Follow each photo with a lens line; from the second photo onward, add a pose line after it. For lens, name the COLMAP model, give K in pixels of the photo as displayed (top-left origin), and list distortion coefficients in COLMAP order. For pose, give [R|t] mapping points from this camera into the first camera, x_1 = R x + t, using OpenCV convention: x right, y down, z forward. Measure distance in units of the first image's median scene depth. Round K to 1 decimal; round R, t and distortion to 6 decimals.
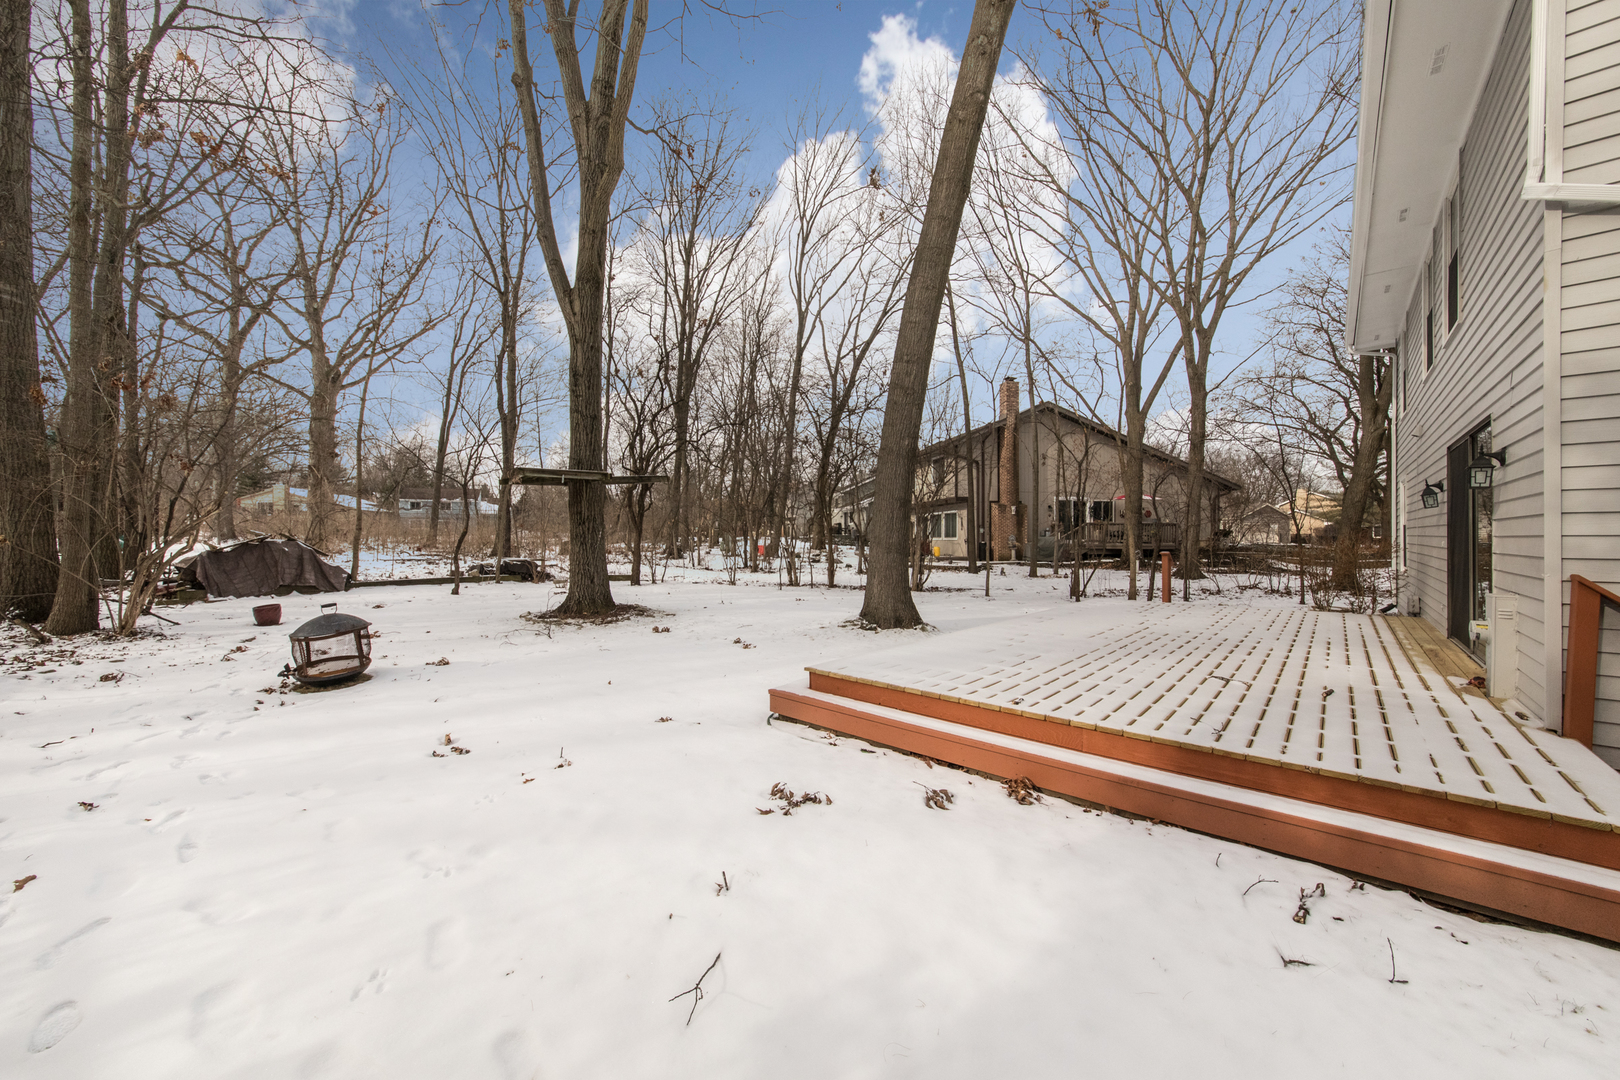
lens RADIAL K [[591.8, 0, 807.4], [0, 591.8, 538.7], [0, 0, 1]] dist [0.000769, 0.000130]
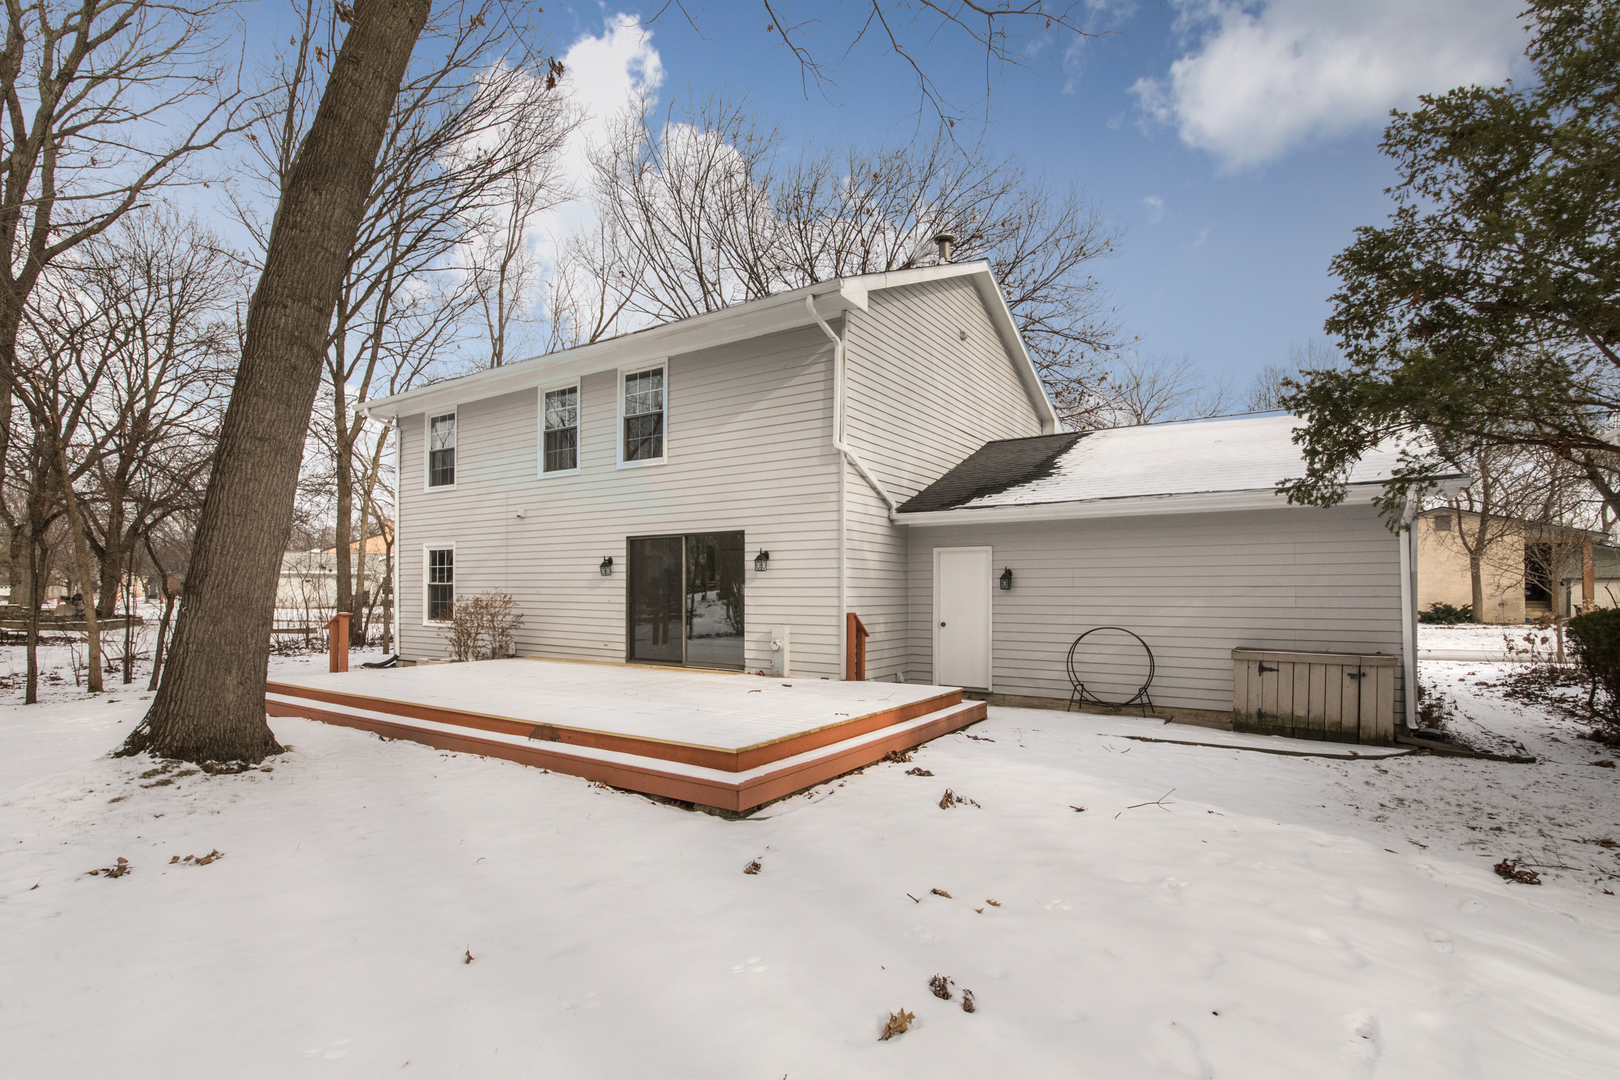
lens RADIAL K [[754.7, 0, 802.1], [0, 754.7, 594.1], [0, 0, 1]] dist [-0.001334, -0.000237]
pose [[-0.142880, 0.000205, 0.989740, -1.309358], [-0.001329, 0.999999, -0.000399, -0.003182], [-0.989739, -0.001372, -0.142879, 1.282120]]
